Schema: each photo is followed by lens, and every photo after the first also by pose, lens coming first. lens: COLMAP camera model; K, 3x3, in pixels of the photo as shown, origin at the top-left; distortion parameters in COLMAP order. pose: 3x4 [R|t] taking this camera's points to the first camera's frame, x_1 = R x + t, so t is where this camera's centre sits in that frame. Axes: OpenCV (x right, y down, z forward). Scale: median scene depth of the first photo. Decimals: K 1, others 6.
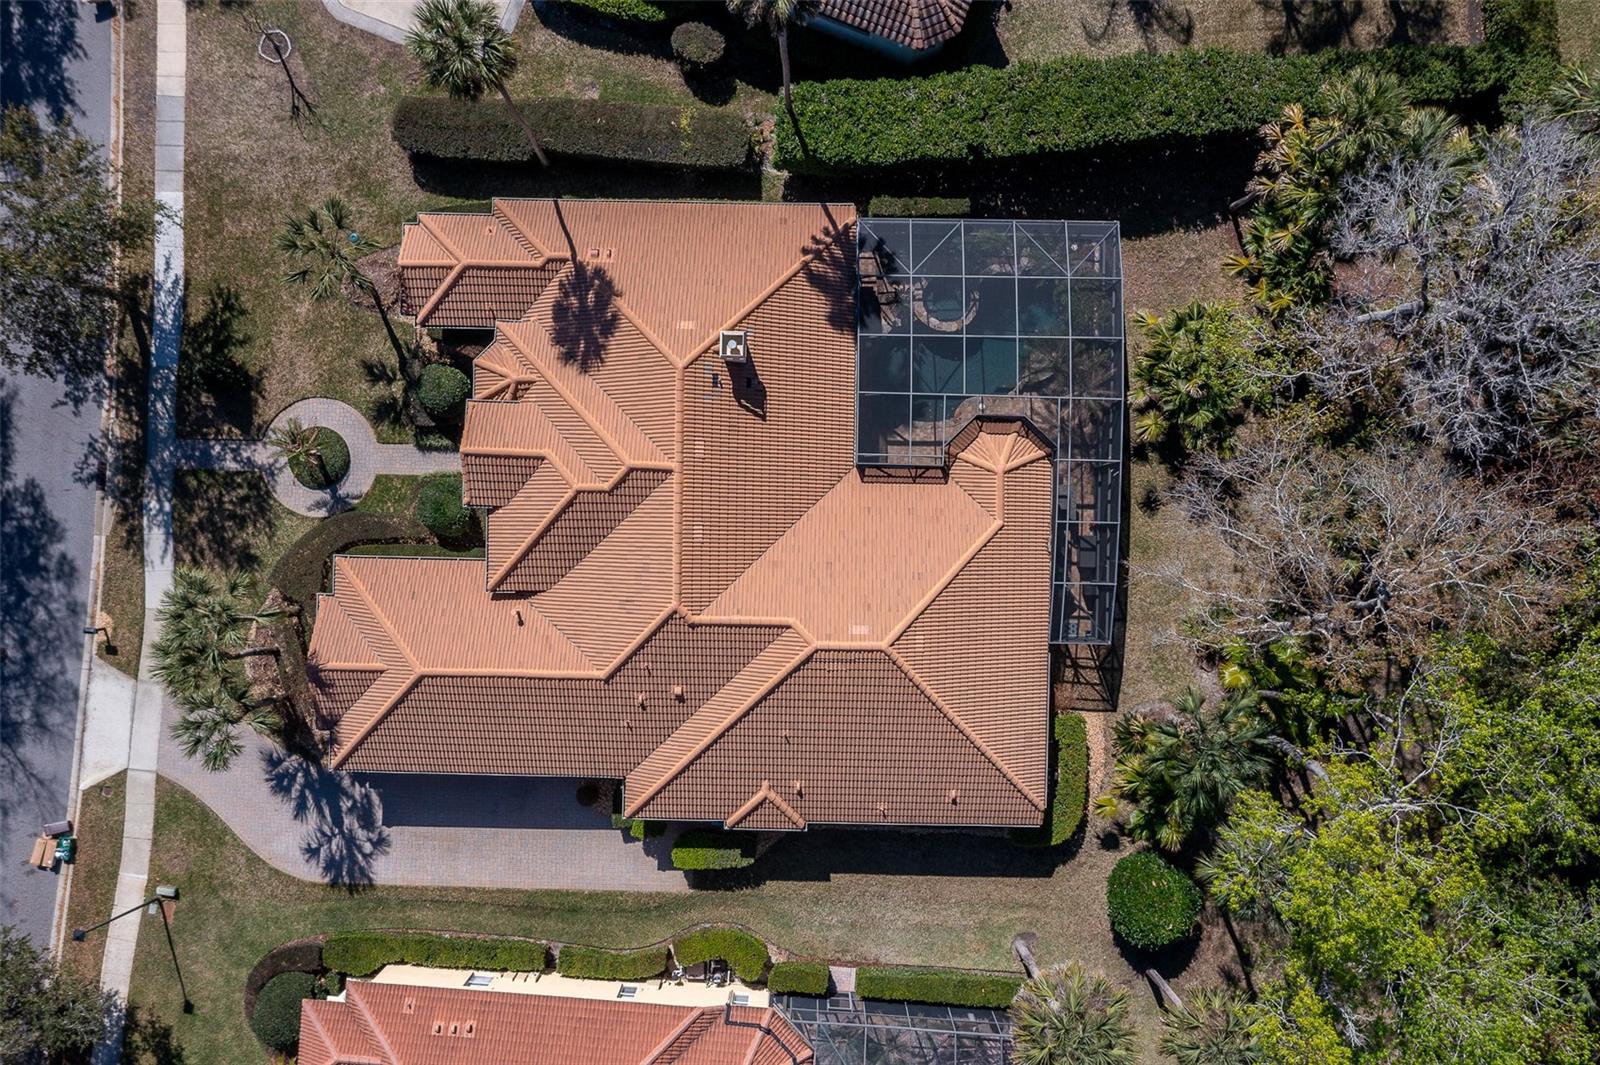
lens RADIAL K [[1276.0, 0, 800.2], [0, 1276.0, 528.7], [0, 0, 1]] dist [-0.028358, 0.024134]
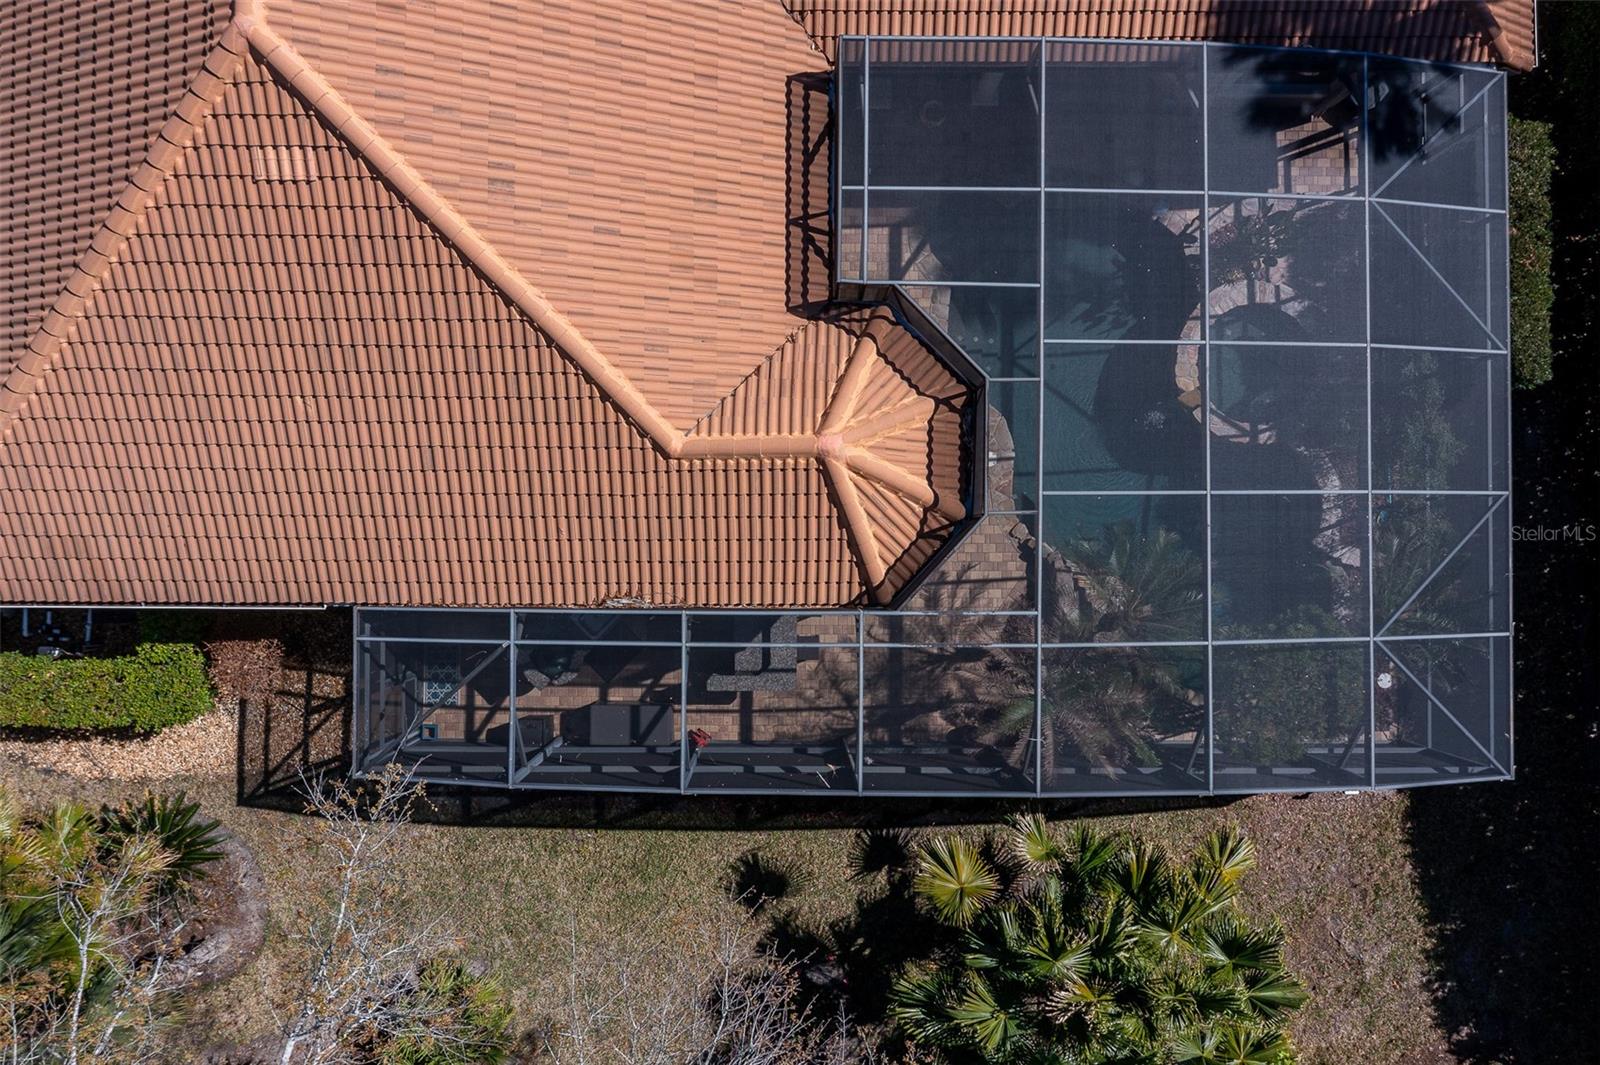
lens RADIAL K [[1276.0, 0, 802.8], [0, 1276.0, 533.3], [0, 0, 1]] dist [-0.028358, 0.024134]
pose [[0.017397, 0.999848, 0.001037, 0.167104], [-0.999795, 0.017407, -0.010305, -0.032581], [-0.010321, -0.000857, 0.999946, 0.605239]]
